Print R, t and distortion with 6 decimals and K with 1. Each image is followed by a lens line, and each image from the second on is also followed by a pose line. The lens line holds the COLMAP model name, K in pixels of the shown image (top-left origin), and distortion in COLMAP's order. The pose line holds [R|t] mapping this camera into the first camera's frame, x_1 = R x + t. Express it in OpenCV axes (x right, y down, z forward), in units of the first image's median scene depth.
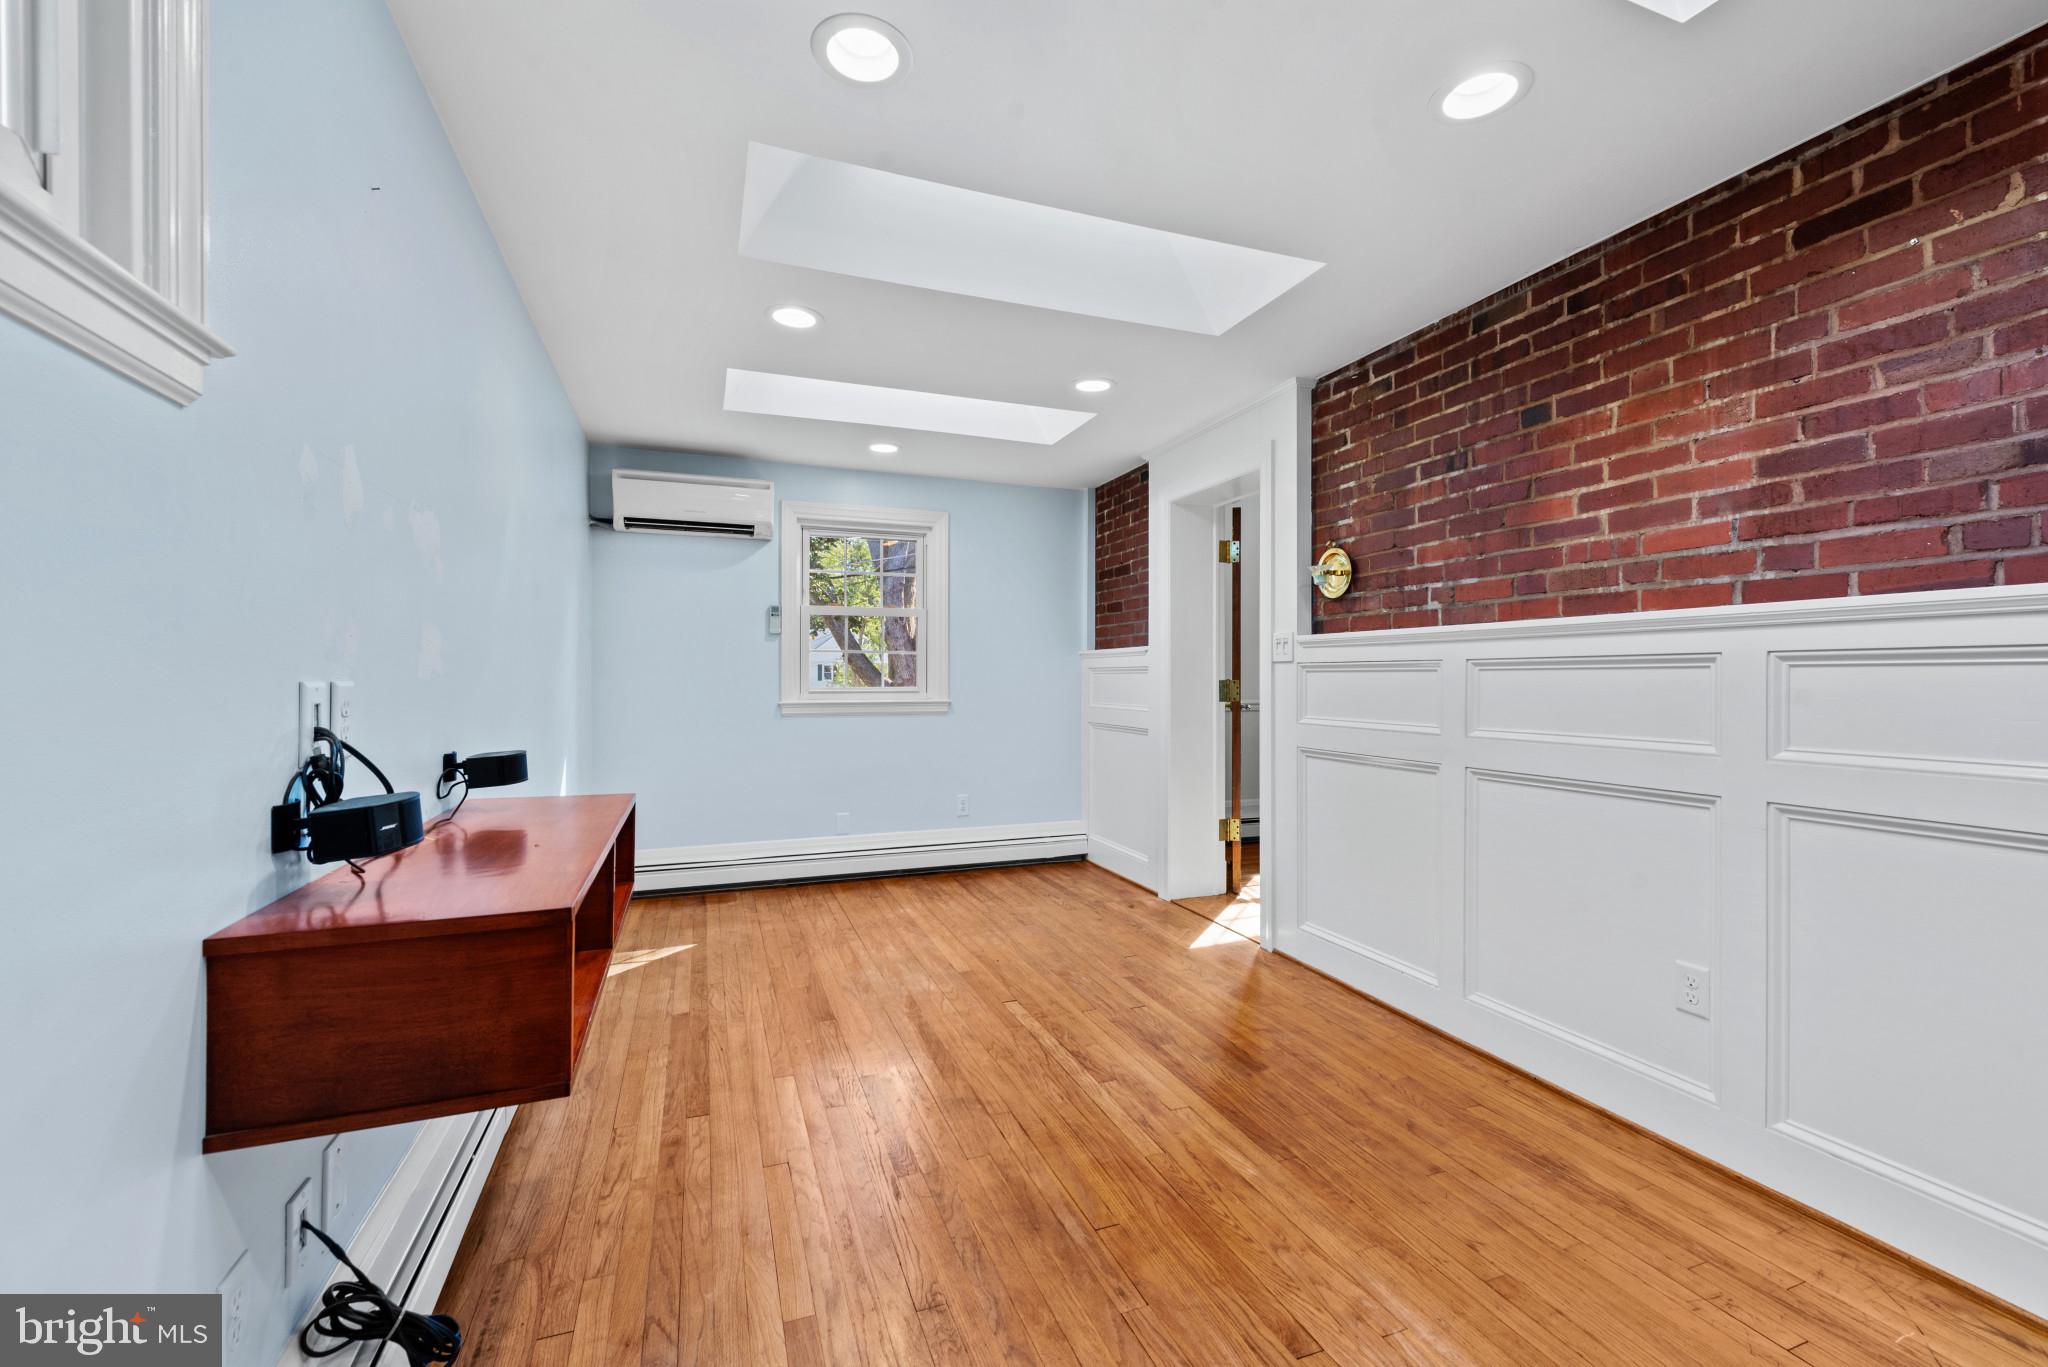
lens RADIAL K [[851.9, 0, 1025.6], [0, 851.9, 674.6], [0, 0, 1]] dist [0.022848, -0.009254]
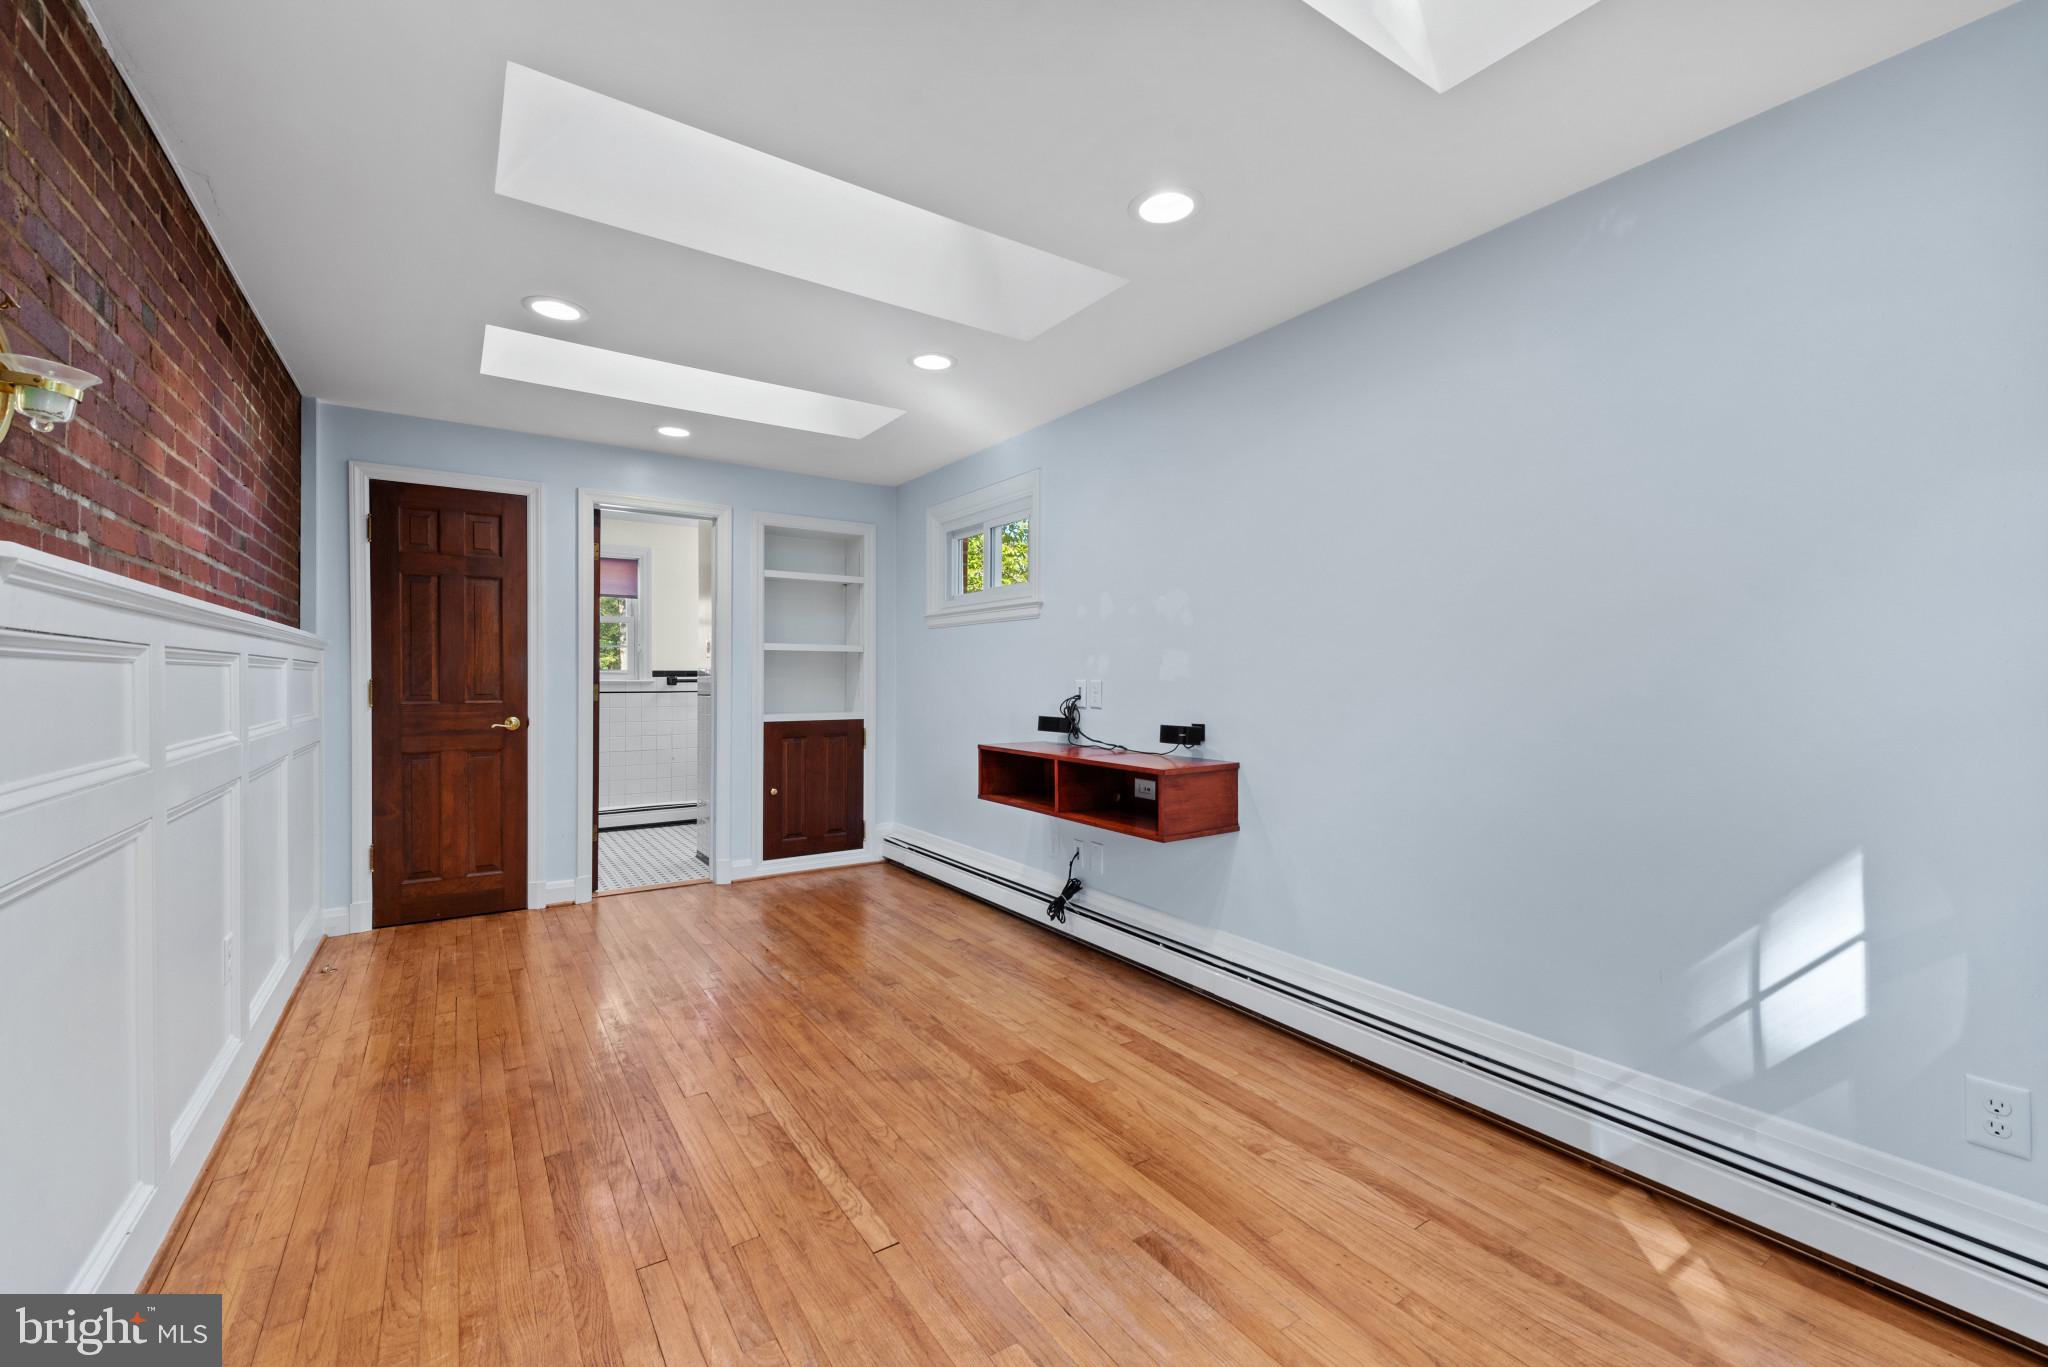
lens RADIAL K [[848.3, 0, 1027.6], [0, 848.3, 683.3], [0, 0, 1]] dist [0.023144, -0.008181]
pose [[-0.973384, -0.003184, -0.229159, 0.025772], [-0.003334, 0.999994, 0.000267, 0.008109], [0.229157, 0.001024, -0.973389, 1.832566]]
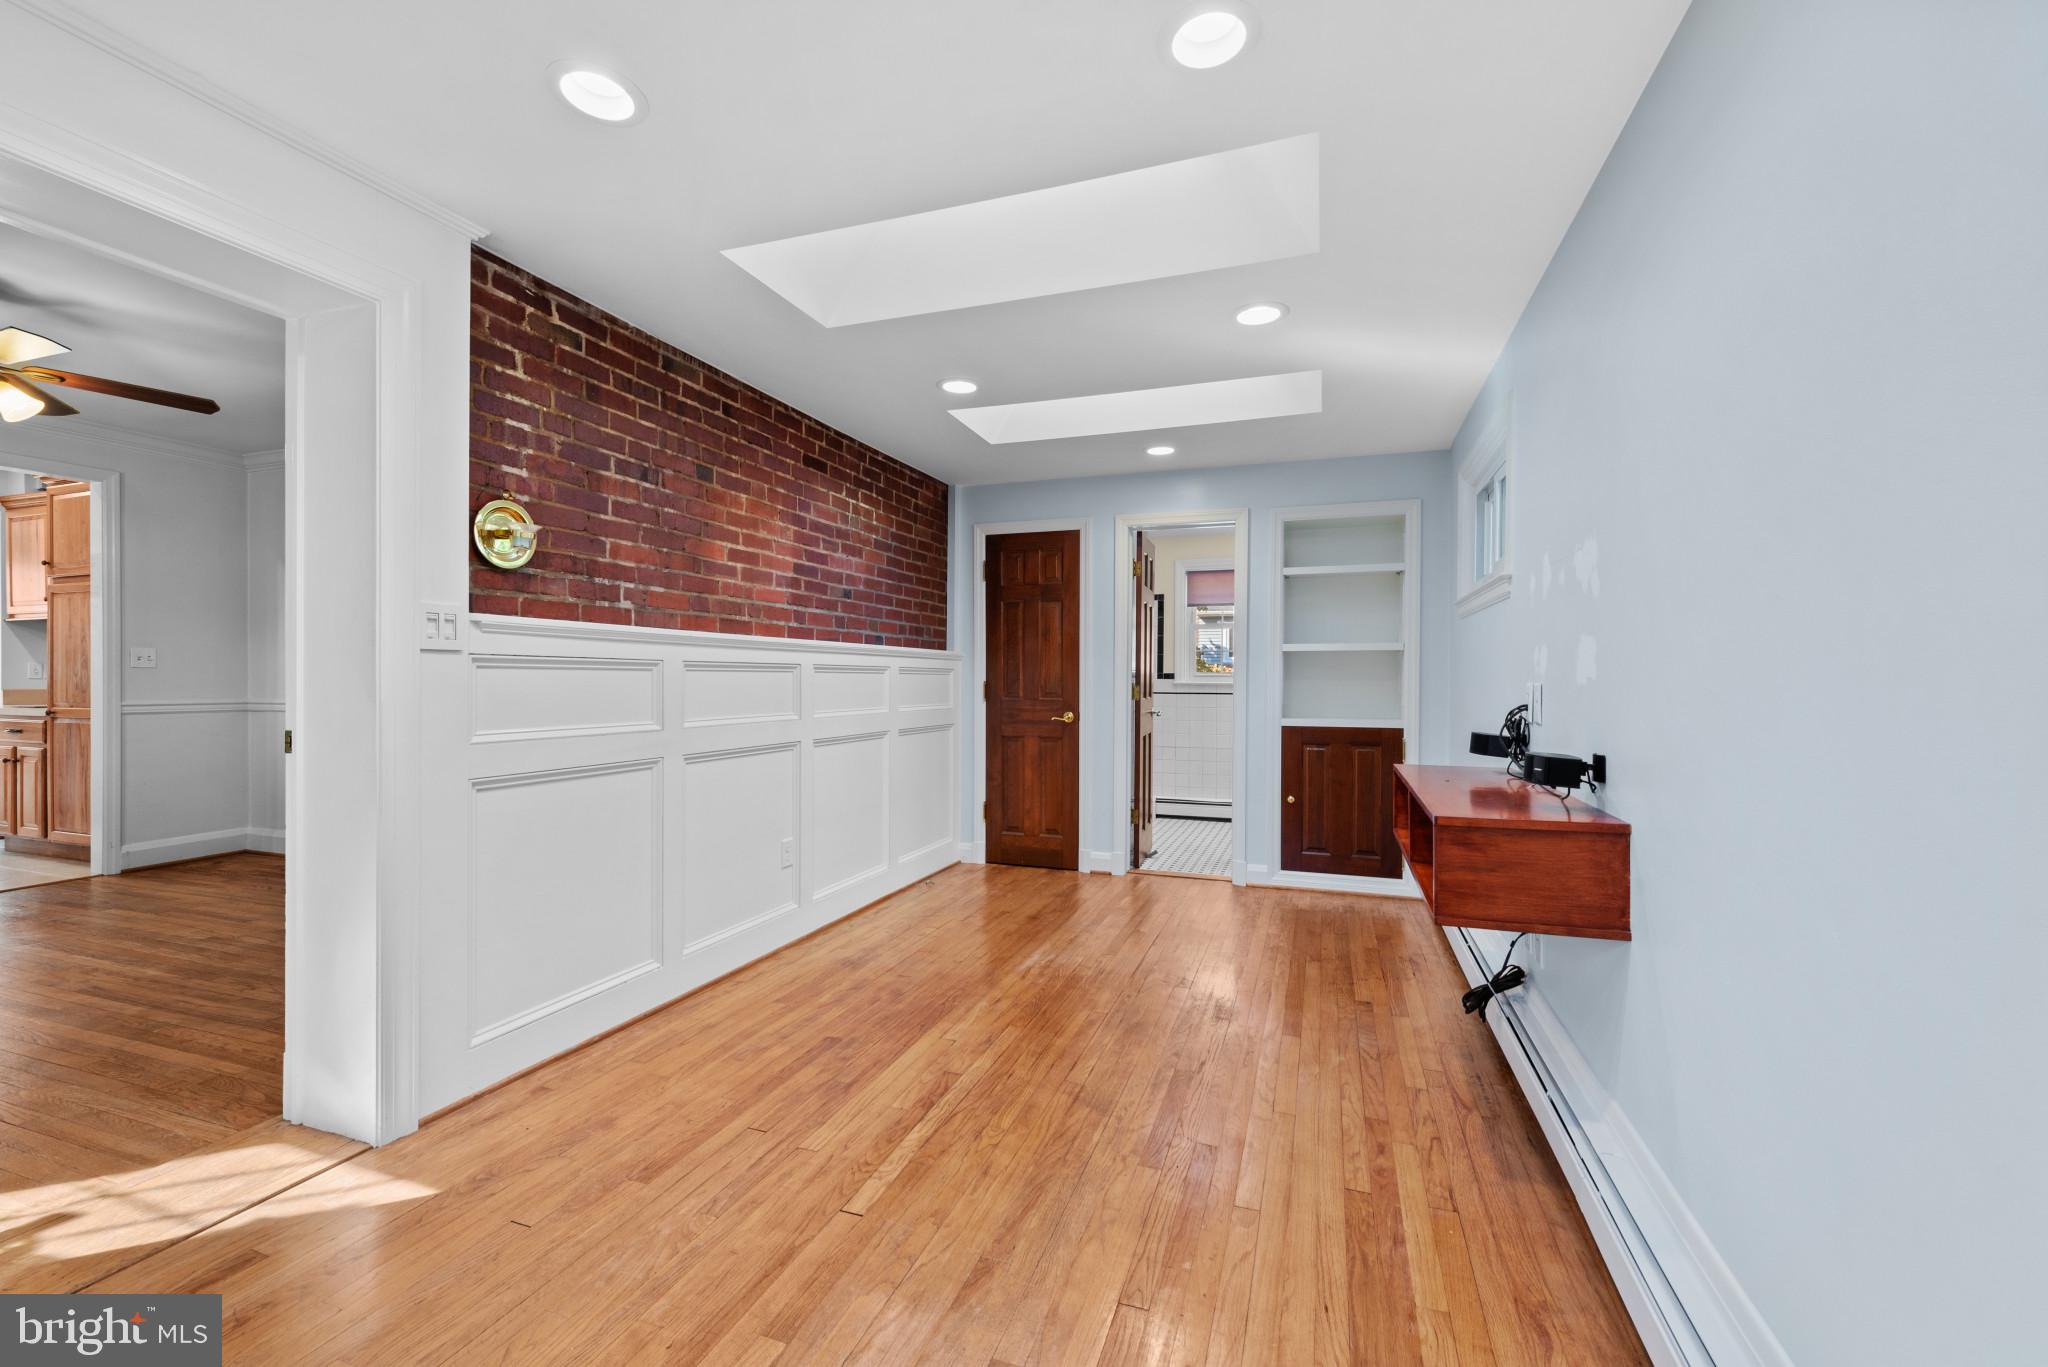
lens RADIAL K [[851.0, 0, 1024.0], [0, 851.0, 683.5], [0, 0, 1]] dist [0.014372, -0.003986]
pose [[-0.761438, -0.008317, 0.648185, -0.583616], [-0.008773, 0.999958, 0.002525, 0.005603], [-0.648179, -0.003764, -0.761479, 1.609710]]
